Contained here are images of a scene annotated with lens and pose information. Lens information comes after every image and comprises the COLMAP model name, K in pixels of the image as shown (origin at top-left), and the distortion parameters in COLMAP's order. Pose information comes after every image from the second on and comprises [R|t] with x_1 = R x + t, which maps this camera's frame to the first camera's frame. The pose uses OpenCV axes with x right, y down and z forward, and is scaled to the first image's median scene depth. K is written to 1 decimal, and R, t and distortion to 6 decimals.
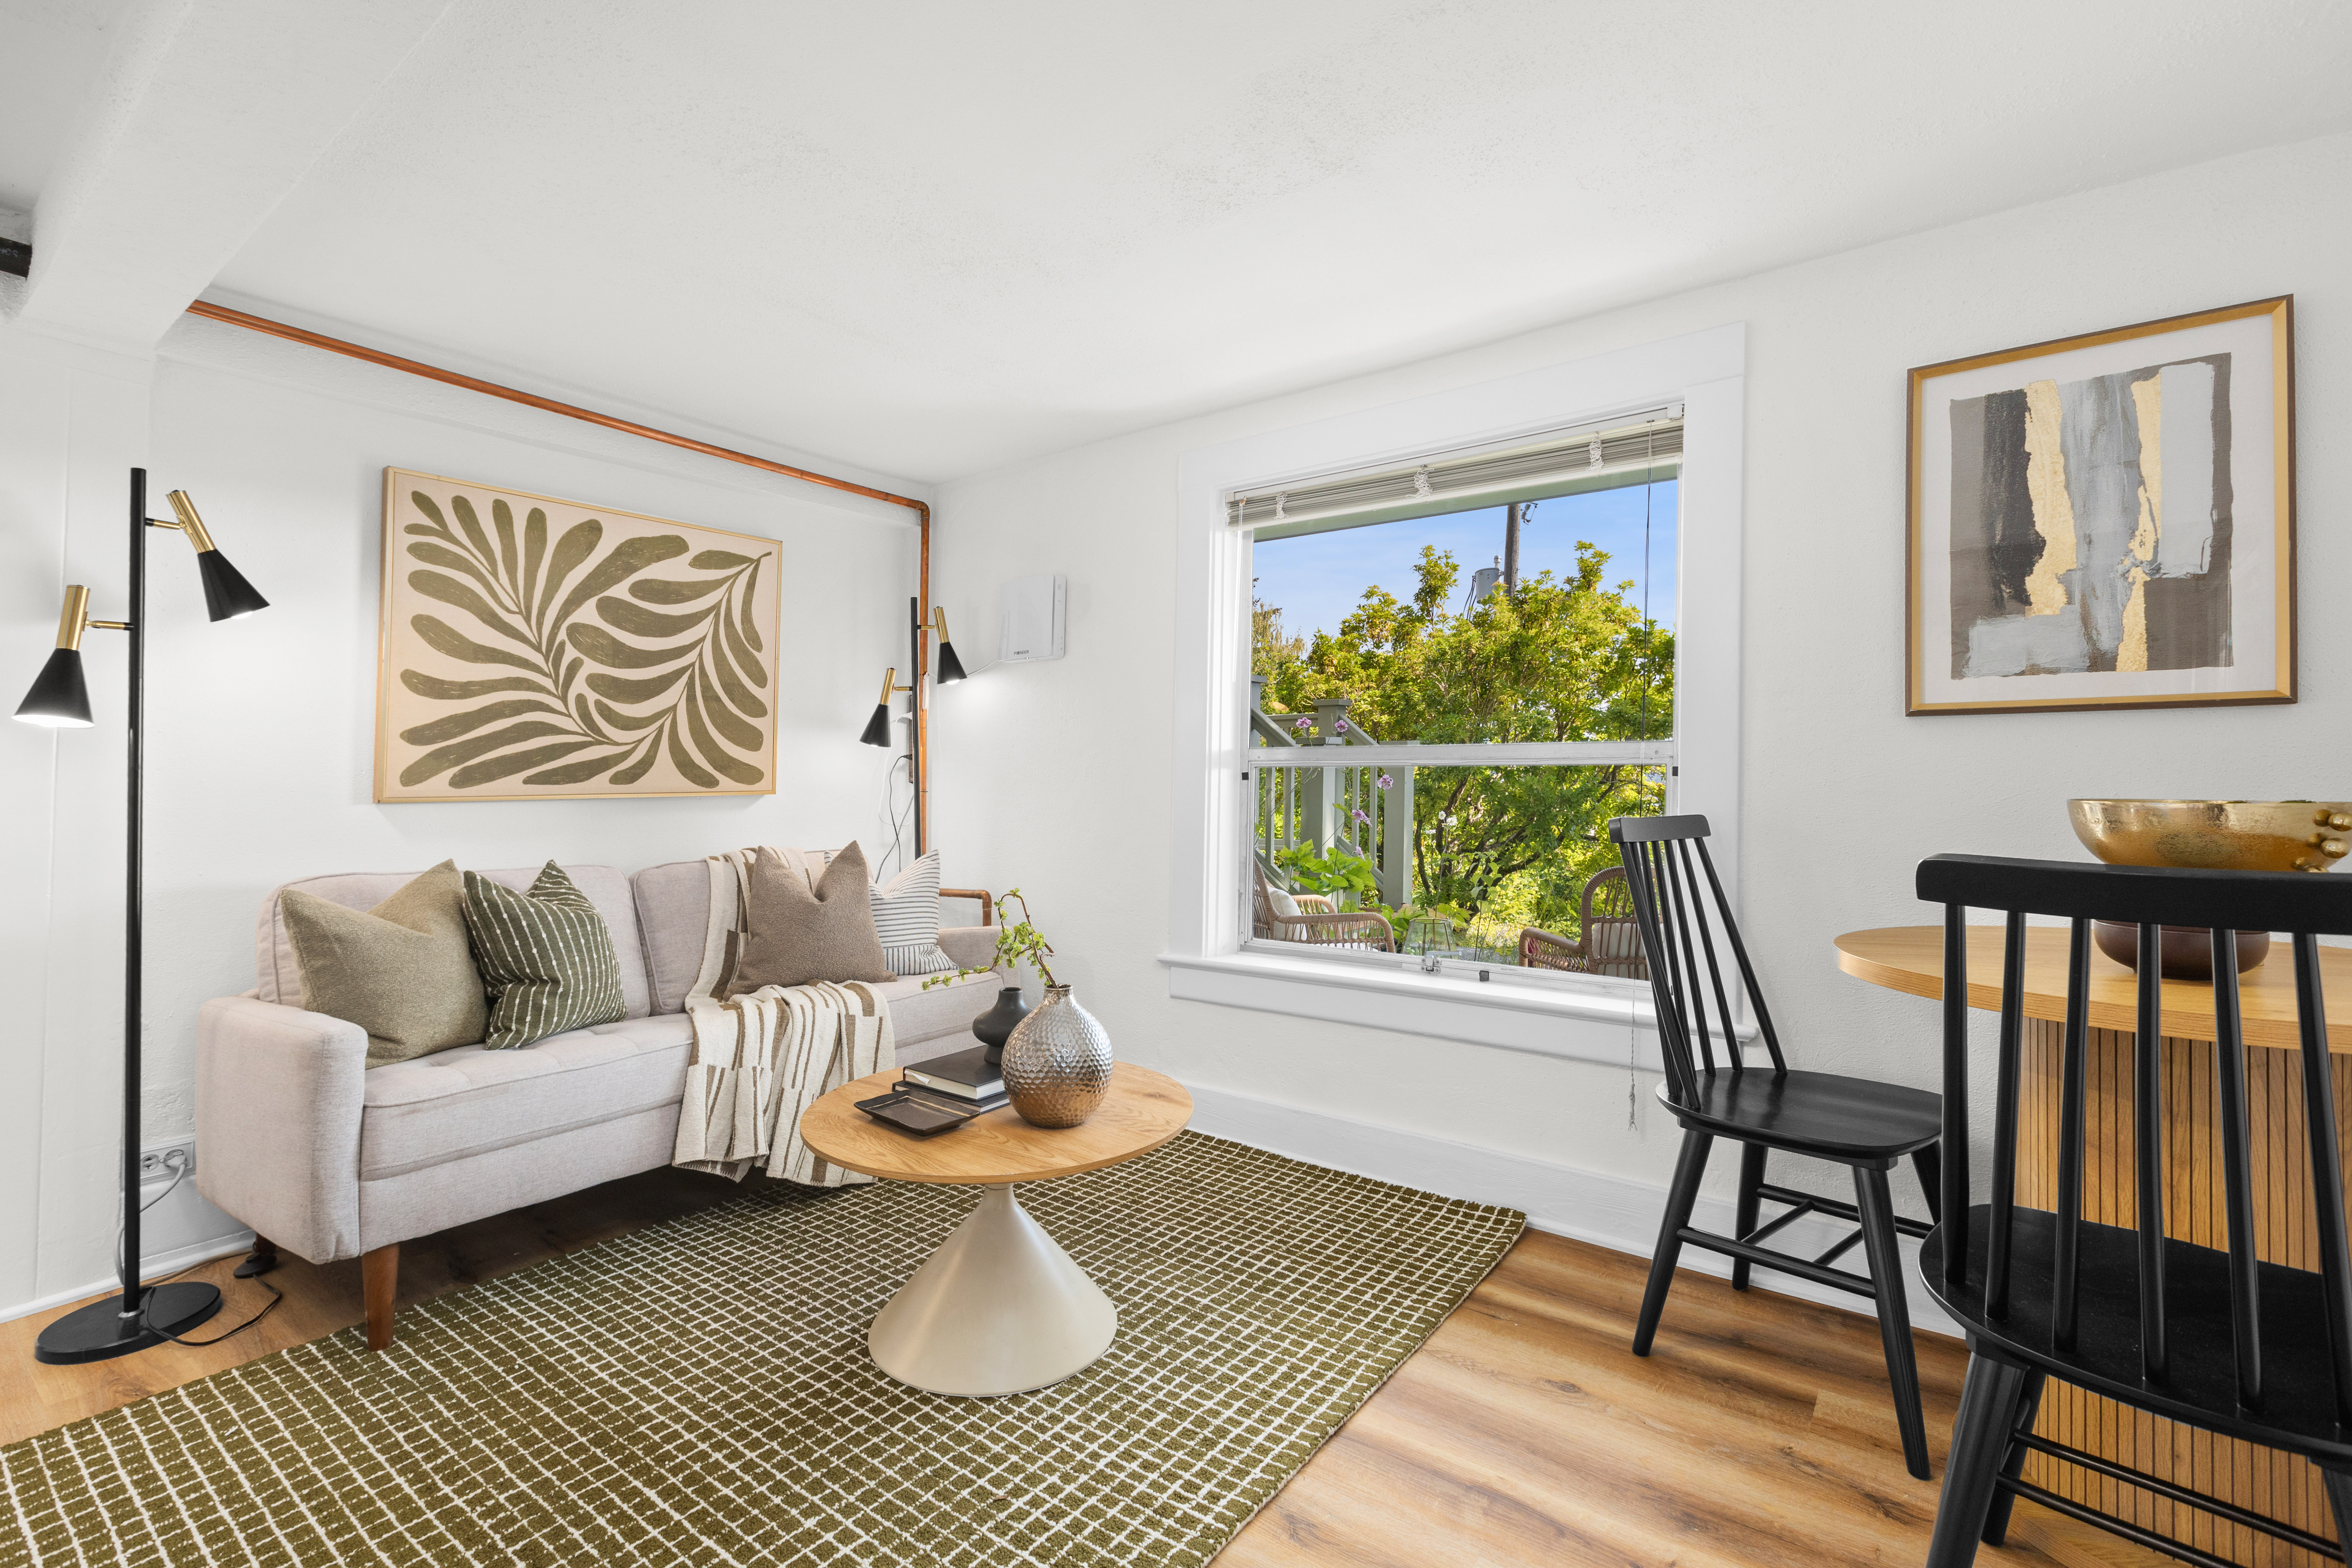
lens RADIAL K [[1053.5, 0, 1170.1], [0, 1053.5, 785.0], [0, 0, 1]] dist [-0.001612, 0.000124]
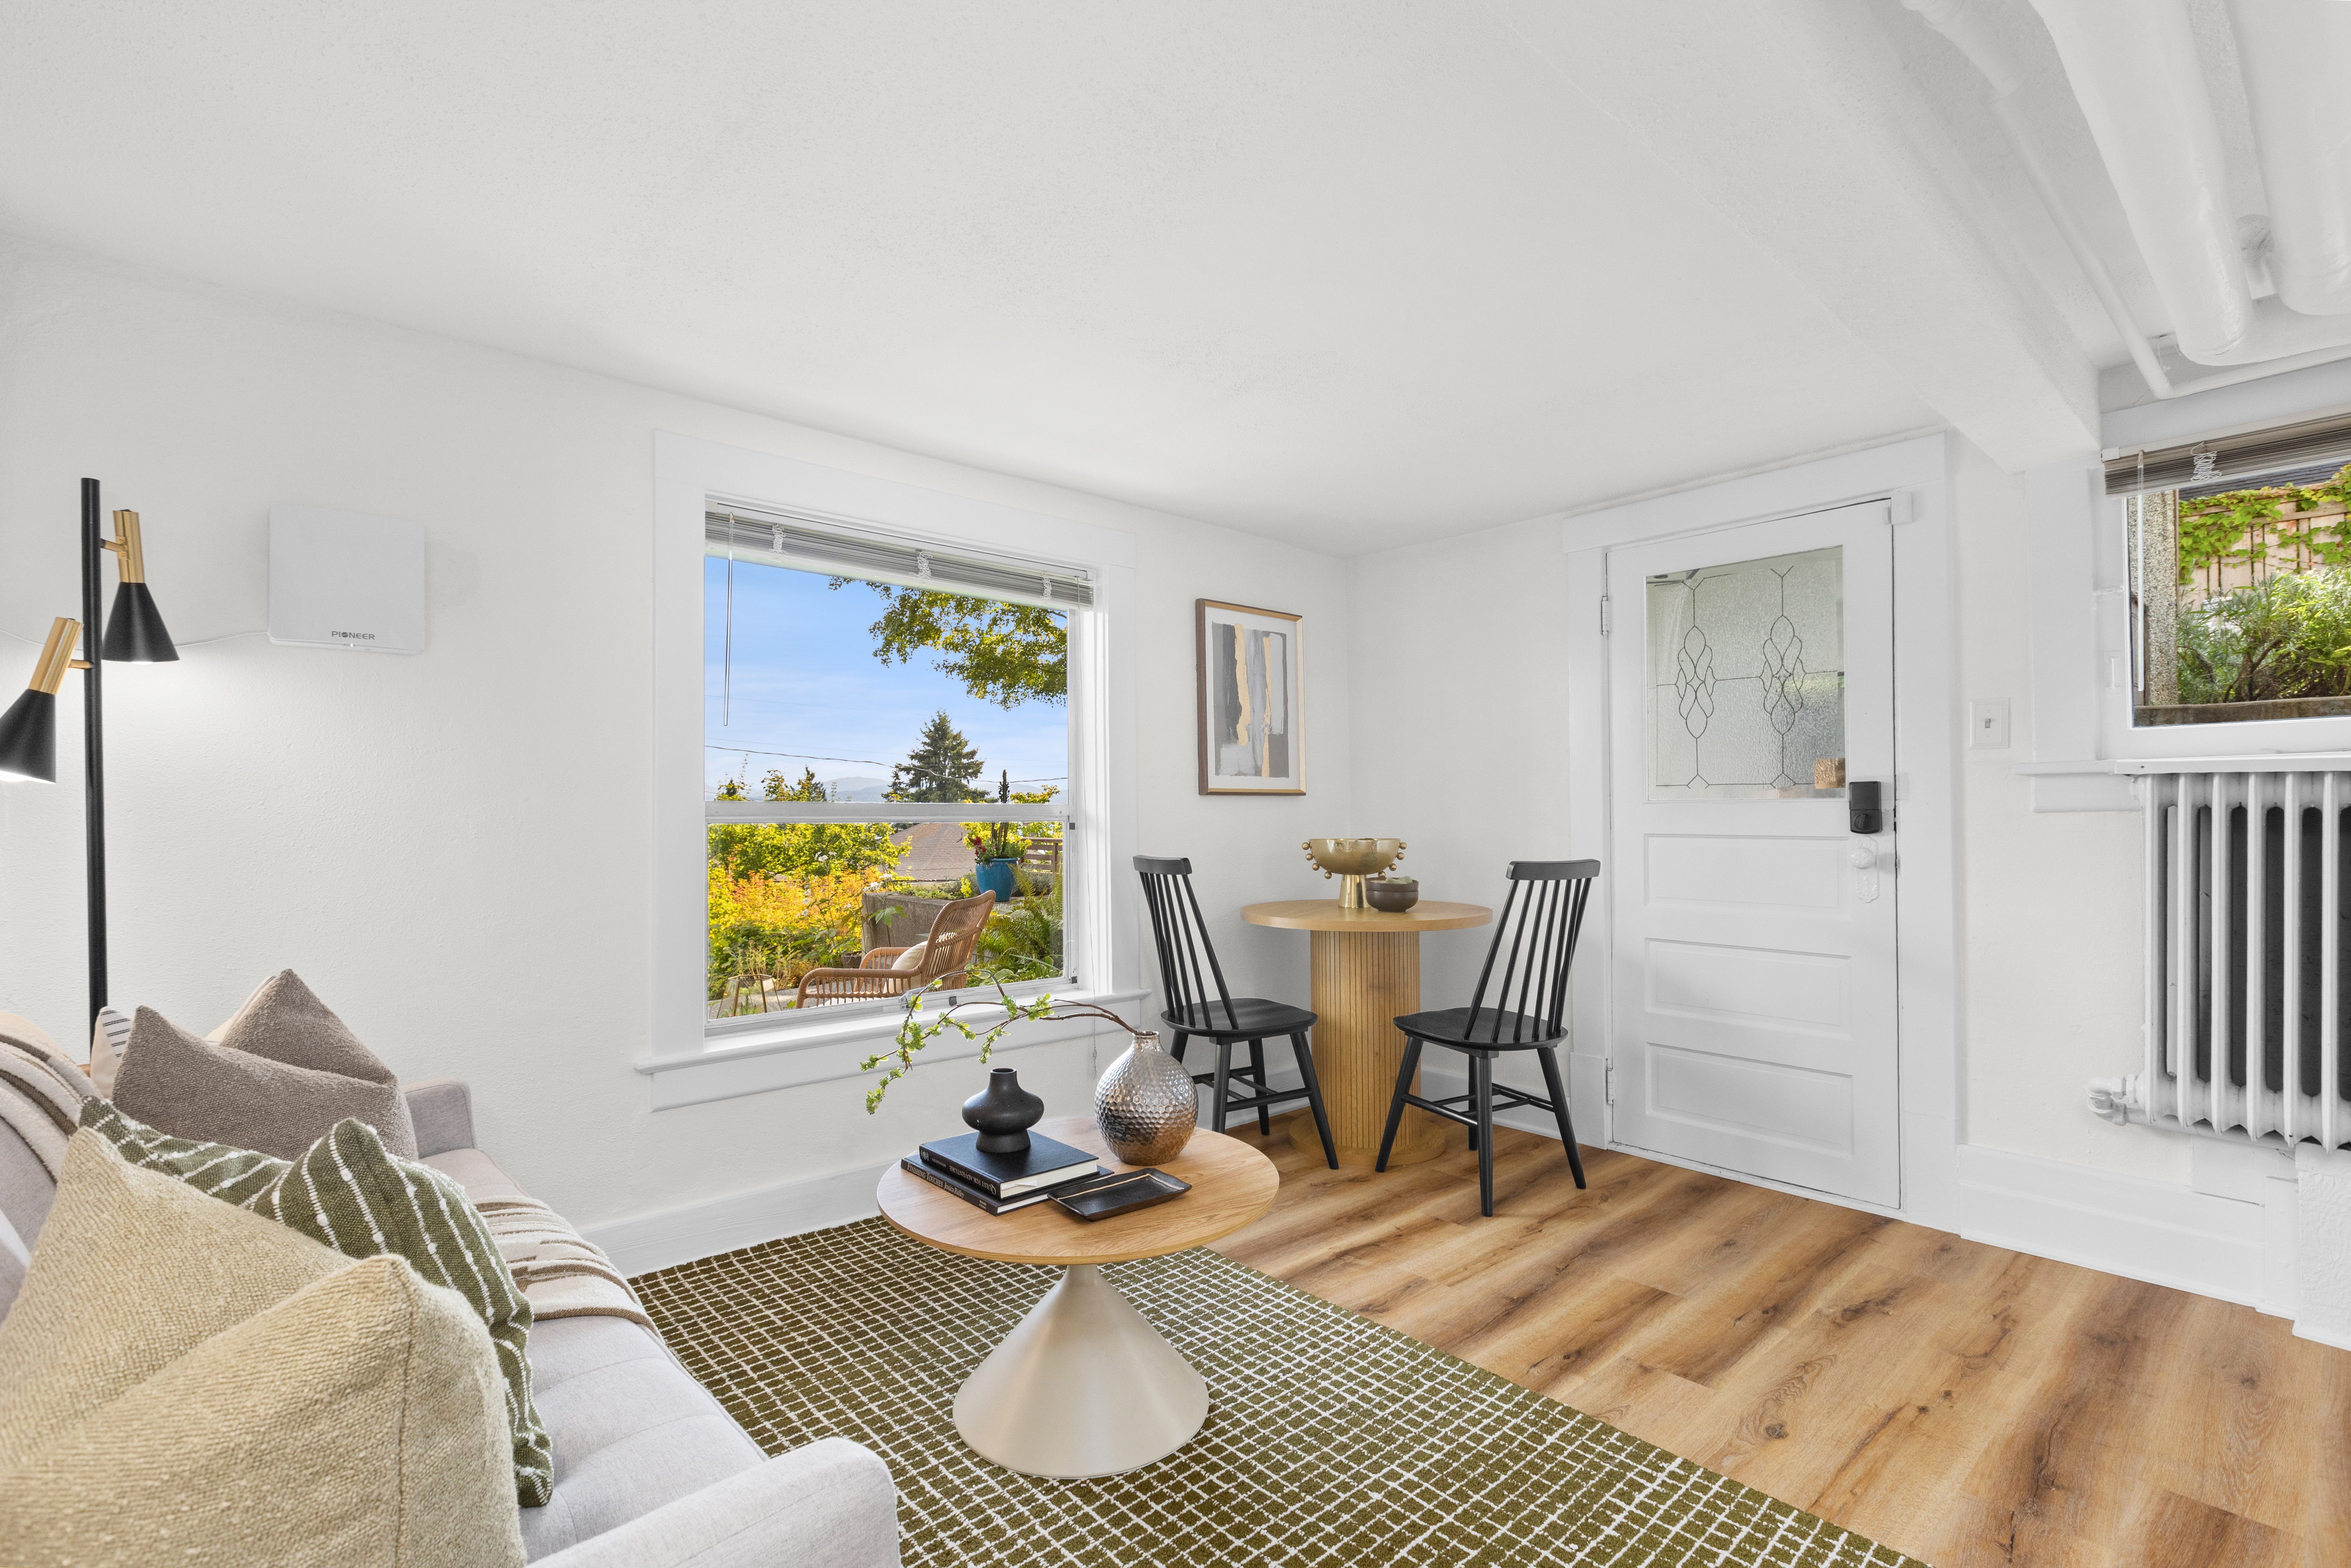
lens RADIAL K [[1029.8, 0, 1167.4], [0, 1029.8, 846.4], [0, 0, 1]] dist [-0.012448, 0.000001]
pose [[0.218282, -0.027468, 0.975499, -0.885414], [0.013144, 0.999596, 0.025205, -0.019253], [-0.975797, 0.007320, 0.218554, 0.593362]]
